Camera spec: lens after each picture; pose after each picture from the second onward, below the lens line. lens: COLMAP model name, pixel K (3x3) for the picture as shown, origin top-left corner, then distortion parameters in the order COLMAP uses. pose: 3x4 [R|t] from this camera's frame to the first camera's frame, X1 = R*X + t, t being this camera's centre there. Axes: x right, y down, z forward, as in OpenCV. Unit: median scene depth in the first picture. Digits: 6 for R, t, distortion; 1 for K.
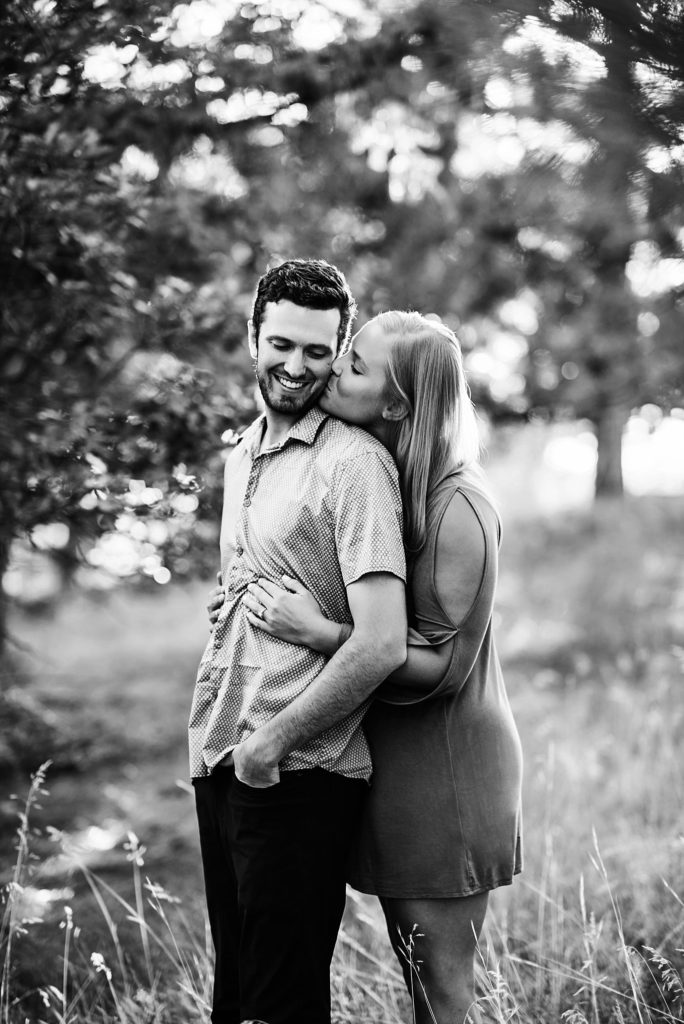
lens RADIAL K [[2421.1, 0, 342.0], [0, 2421.1, 512.0], [0, 0, 1]] dist [-0.056840, -0.333960]
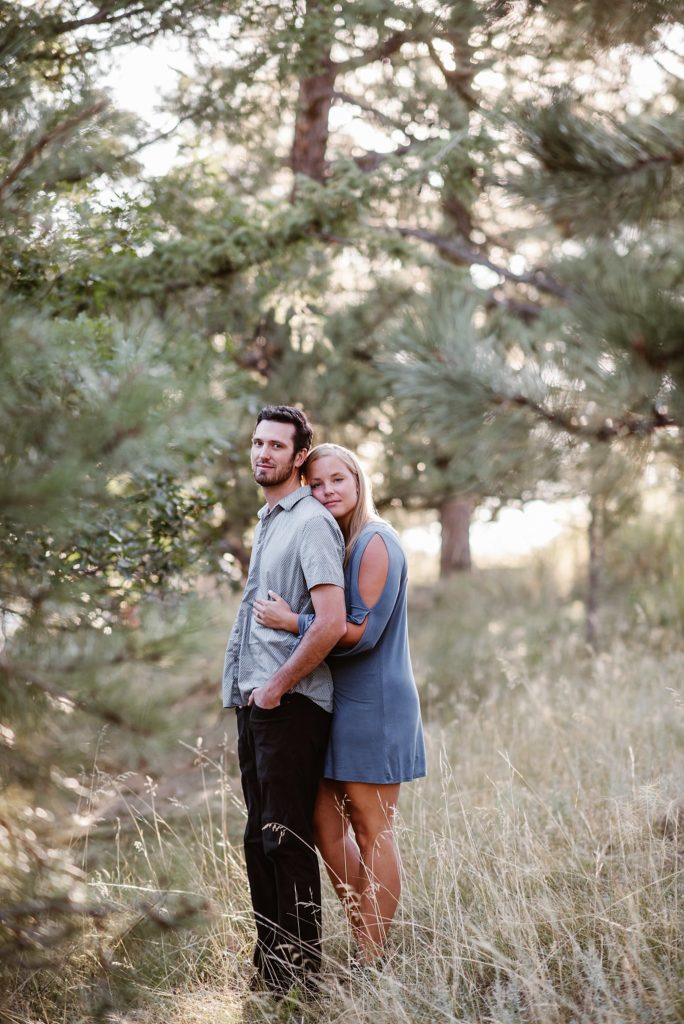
lens RADIAL K [[2421.1, 0, 342.0], [0, 2421.1, 512.0], [0, 0, 1]] dist [-0.056840, -0.333960]
pose [[0.997005, -0.043523, 0.063927, -0.073413], [0.046211, 0.998082, -0.041201, 0.040840], [-0.062011, 0.044031, 0.997104, -0.628628]]
